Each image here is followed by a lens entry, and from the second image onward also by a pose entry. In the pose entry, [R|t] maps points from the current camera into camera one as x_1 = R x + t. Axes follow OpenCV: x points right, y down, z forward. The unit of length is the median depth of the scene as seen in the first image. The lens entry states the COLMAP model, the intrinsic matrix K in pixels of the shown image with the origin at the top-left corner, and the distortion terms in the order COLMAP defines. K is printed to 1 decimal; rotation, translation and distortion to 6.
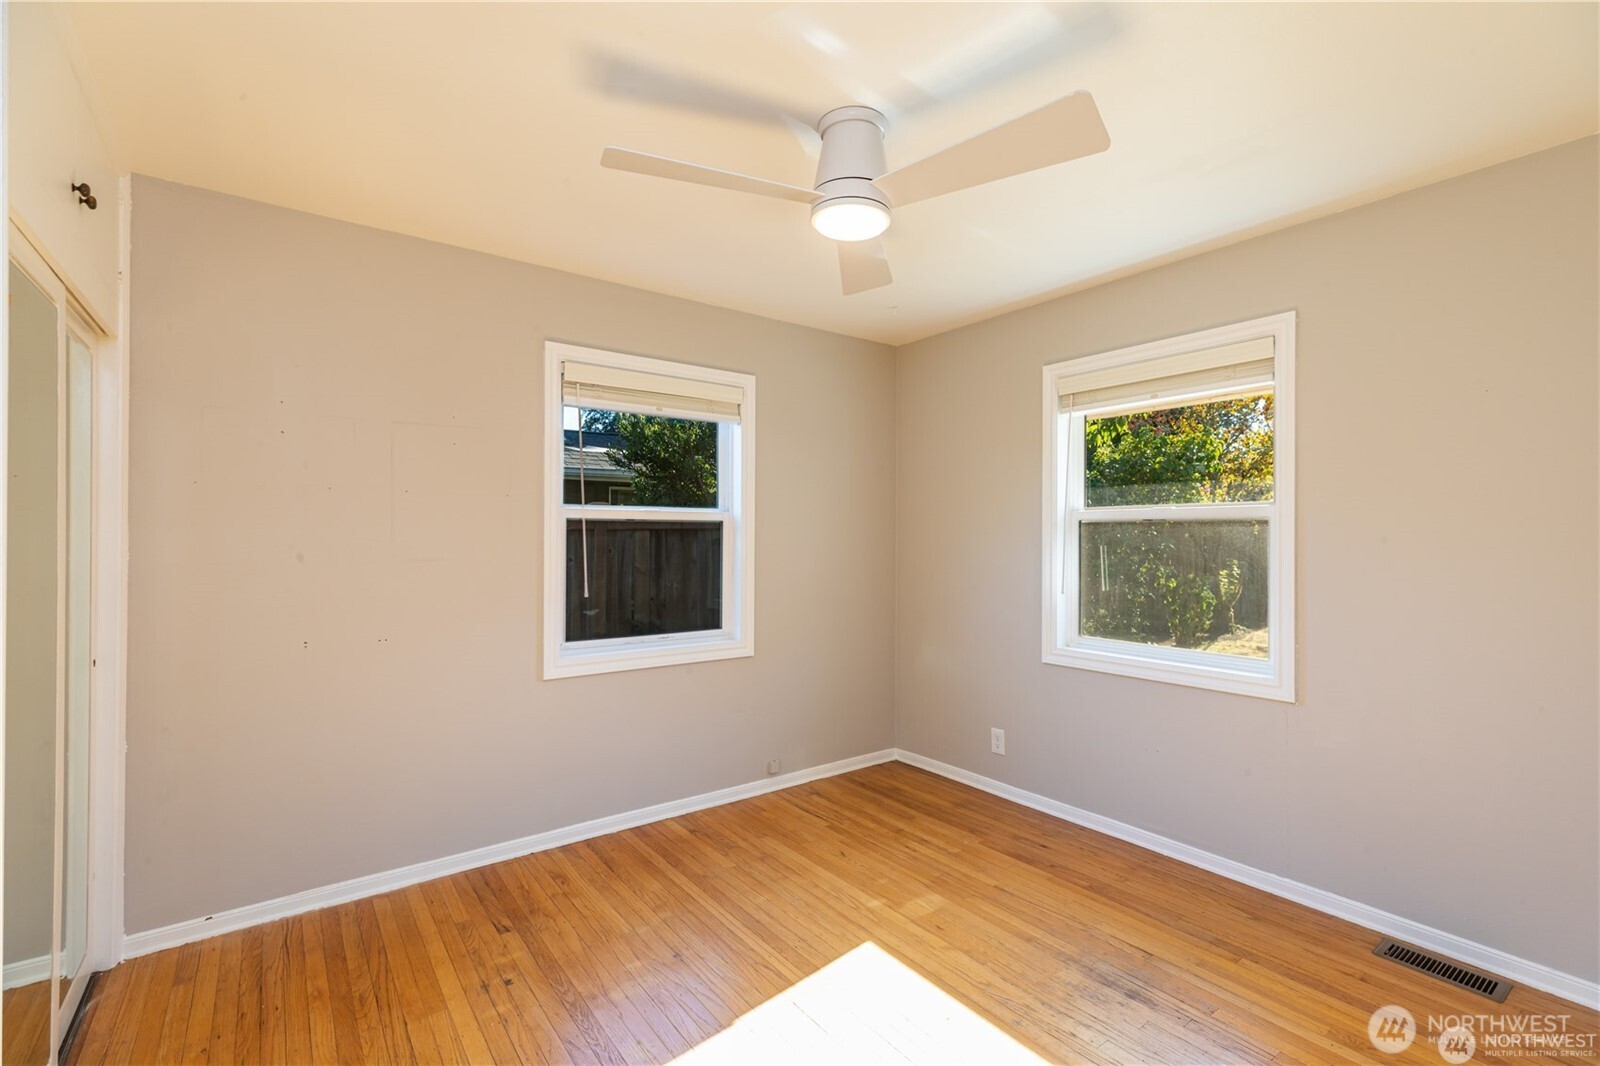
lens RADIAL K [[718.0, 0, 803.3], [0, 718.0, 537.7], [0, 0, 1]] dist [0.001948, 0.001016]
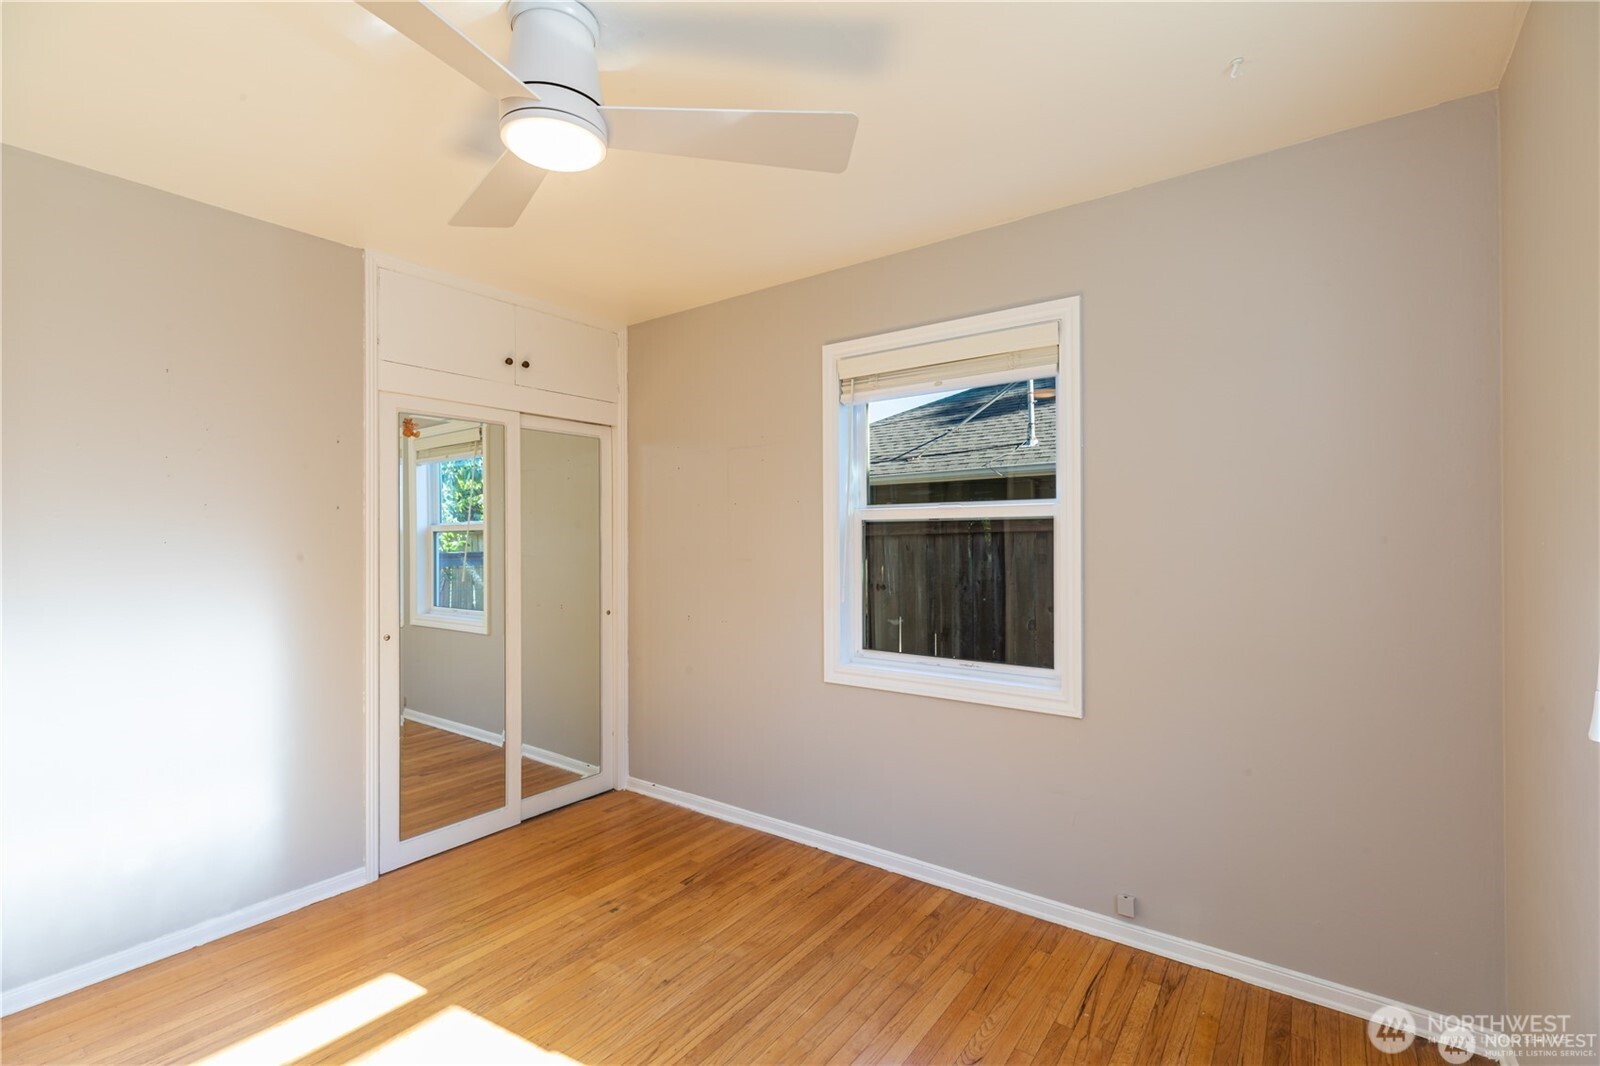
lens RADIAL K [[718.0, 0, 801.5], [0, 718.0, 536.6], [0, 0, 1]] dist [0.001948, 0.001016]
pose [[0.280083, -0.001087, -0.959975, 0.625779], [0.008184, 0.999966, 0.001256, -0.008934], [0.959941, -0.008209, 0.280082, 0.717164]]
